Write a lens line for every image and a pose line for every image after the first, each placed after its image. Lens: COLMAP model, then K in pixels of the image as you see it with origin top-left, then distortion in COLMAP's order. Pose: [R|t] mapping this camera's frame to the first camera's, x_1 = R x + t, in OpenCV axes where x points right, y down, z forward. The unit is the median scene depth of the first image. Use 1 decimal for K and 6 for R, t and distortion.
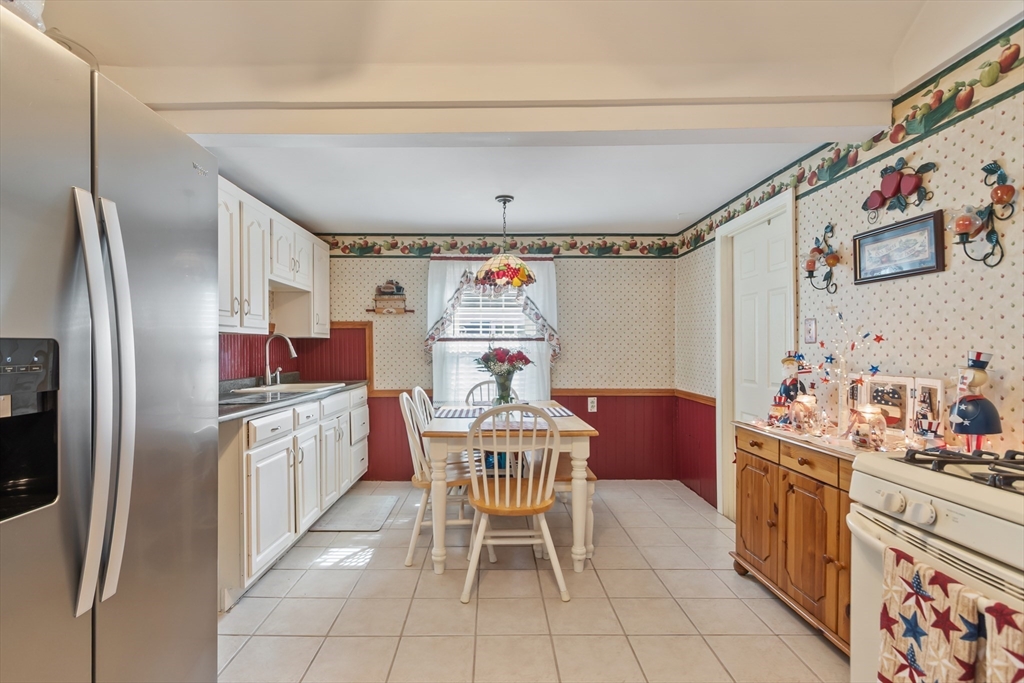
lens RADIAL K [[502.8, 0, 488.5], [0, 502.8, 348.7], [0, 0, 1]] dist [0.000237, -0.000728]
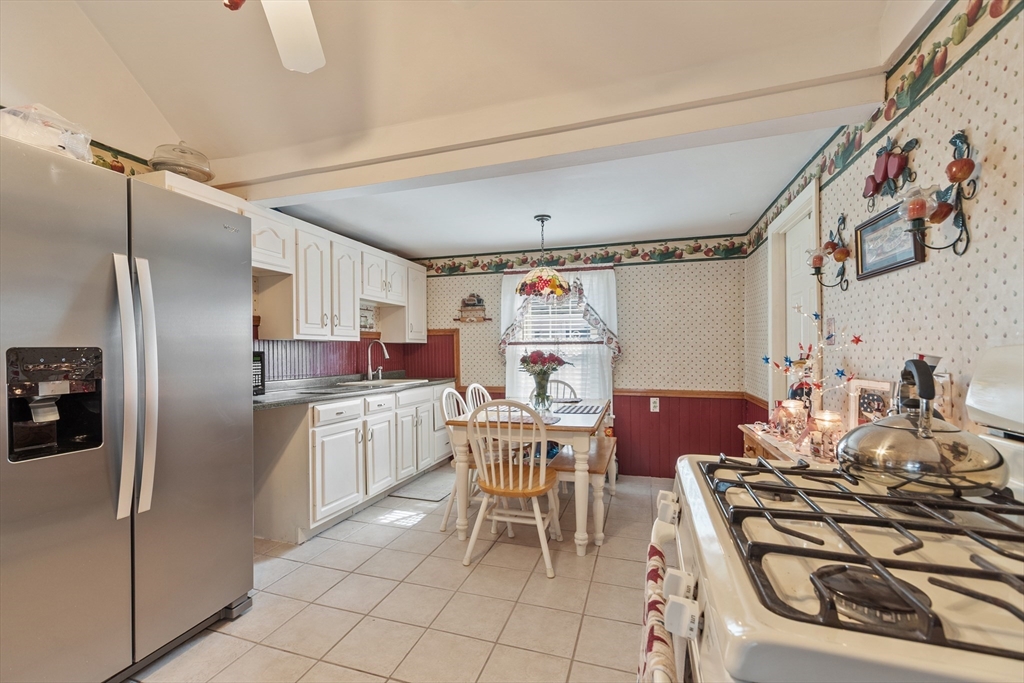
lens RADIAL K [[453.8, 0, 493.0], [0, 453.8, 352.4], [0, 0, 1]] dist [-0.000897, 0.000107]
pose [[0.945164, -0.002032, -0.326588, 0.299165], [0.003141, 0.999991, 0.002868, -0.001160], [0.326580, -0.003737, 0.945162, 0.006394]]
